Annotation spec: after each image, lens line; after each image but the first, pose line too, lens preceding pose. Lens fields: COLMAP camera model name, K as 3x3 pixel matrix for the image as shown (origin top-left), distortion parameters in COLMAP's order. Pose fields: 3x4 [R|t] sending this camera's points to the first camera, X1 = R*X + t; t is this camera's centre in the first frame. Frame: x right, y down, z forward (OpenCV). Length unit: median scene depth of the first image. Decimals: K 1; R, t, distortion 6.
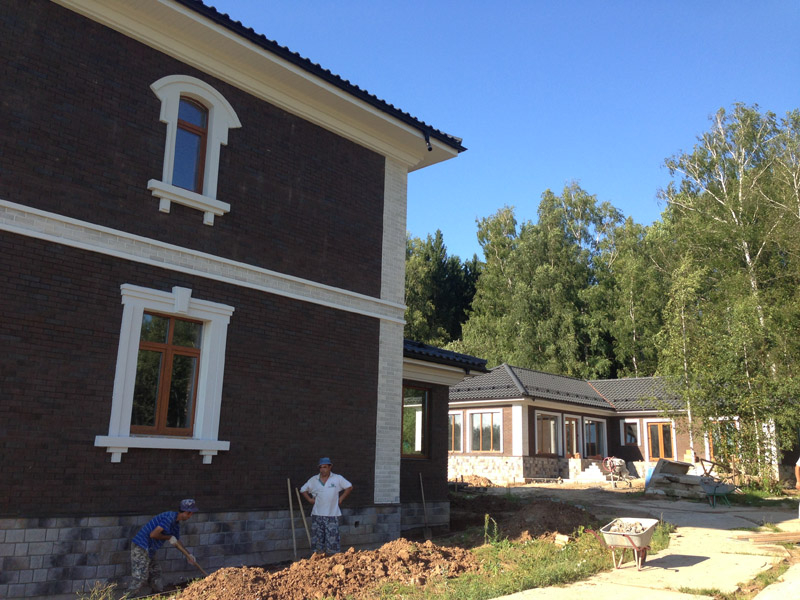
lens RADIAL K [[736.2, 0, 402.1], [0, 736.2, 302.8], [0, 0, 1]] dist [0.129078, -0.216494]
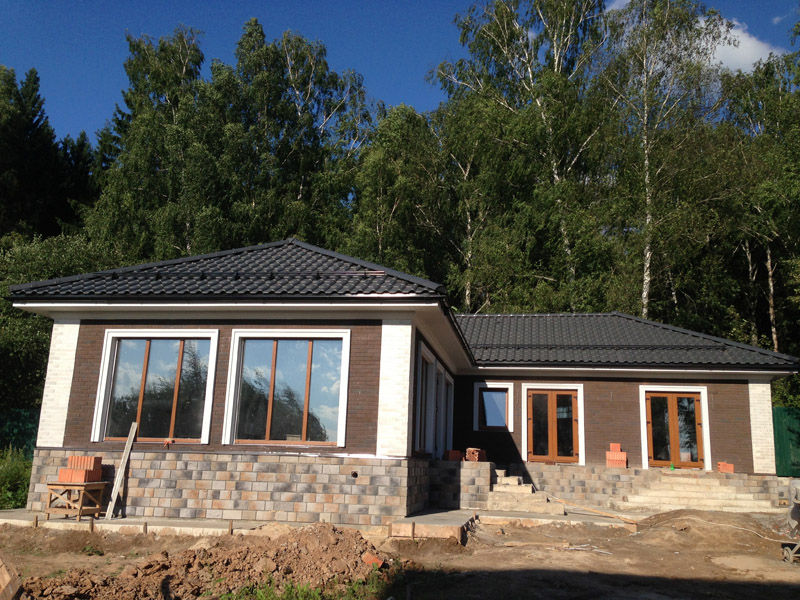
lens RADIAL K [[736.2, 0, 402.1], [0, 736.2, 302.8], [0, 0, 1]] dist [0.129078, -0.216494]
pose [[0.818386, 0.123064, 0.561337, -0.042805], [-0.137183, 0.990398, -0.017127, 0.103957], [-0.558055, -0.062990, 0.827410, 0.531501]]
